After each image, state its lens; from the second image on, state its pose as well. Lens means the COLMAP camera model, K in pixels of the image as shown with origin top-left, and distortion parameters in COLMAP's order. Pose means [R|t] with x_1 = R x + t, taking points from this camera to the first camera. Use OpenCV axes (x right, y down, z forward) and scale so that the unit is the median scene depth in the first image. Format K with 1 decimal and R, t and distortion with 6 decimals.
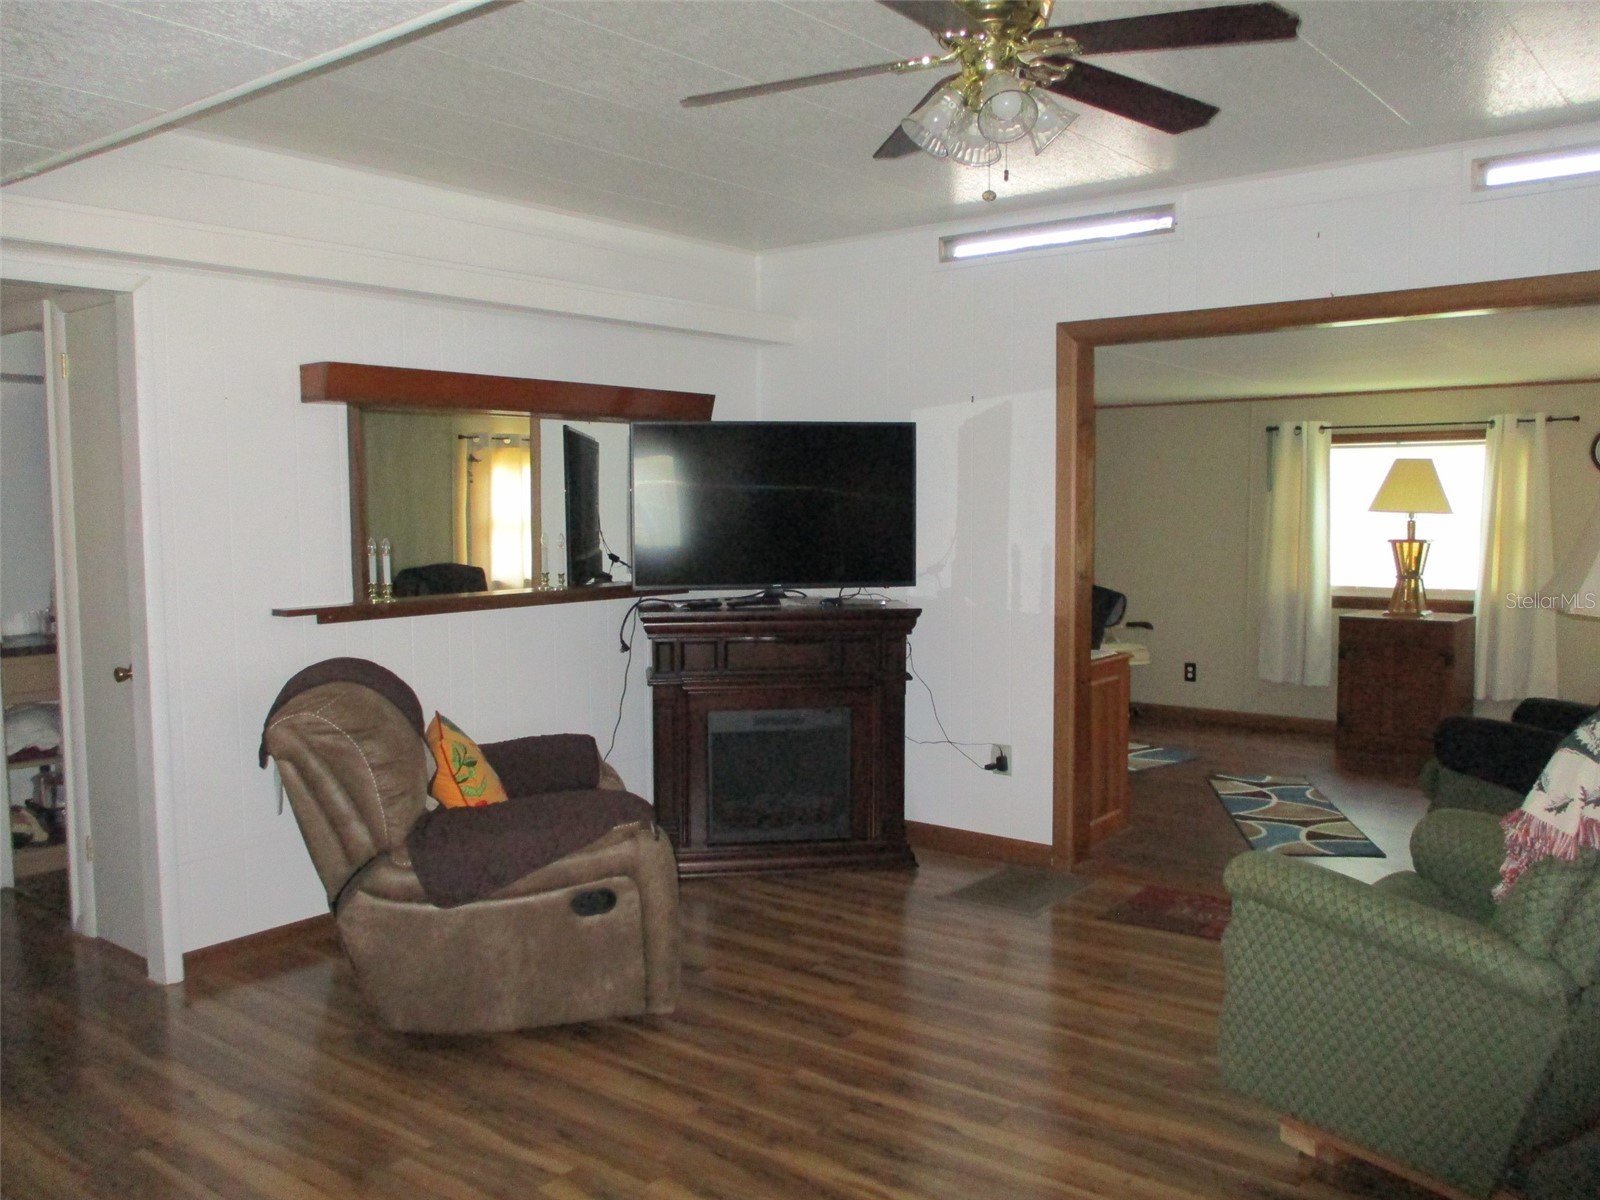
lens RADIAL K [[1339.7, 0, 802.9], [0, 1339.7, 603.7], [0, 0, 1]] dist [-0.039221, 0.020571]
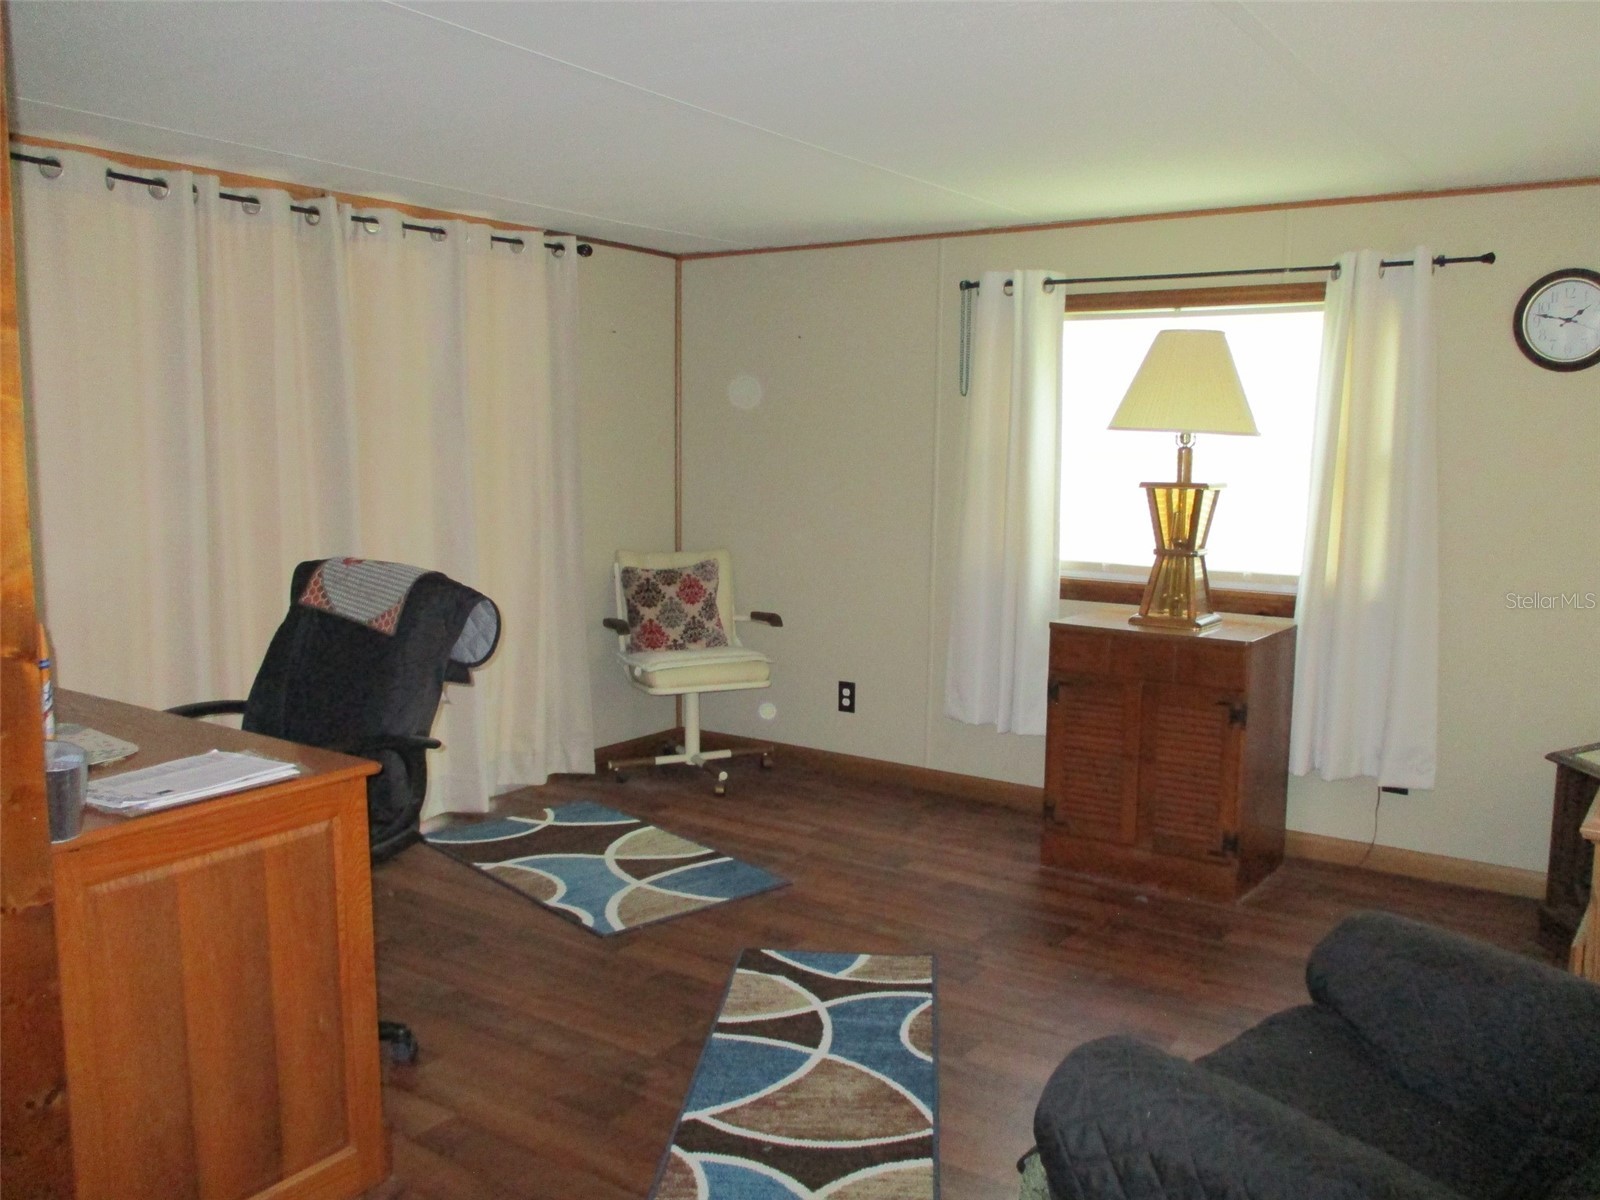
lens RADIAL K [[1339.7, 0, 792.8], [0, 1339.7, 604.7], [0, 0, 1]] dist [-0.039221, 0.020571]
pose [[0.997849, 0.008847, 0.064956, 0.261204], [-0.012130, 0.998659, 0.050326, -0.023811], [-0.064424, -0.051006, 0.996618, 0.461644]]
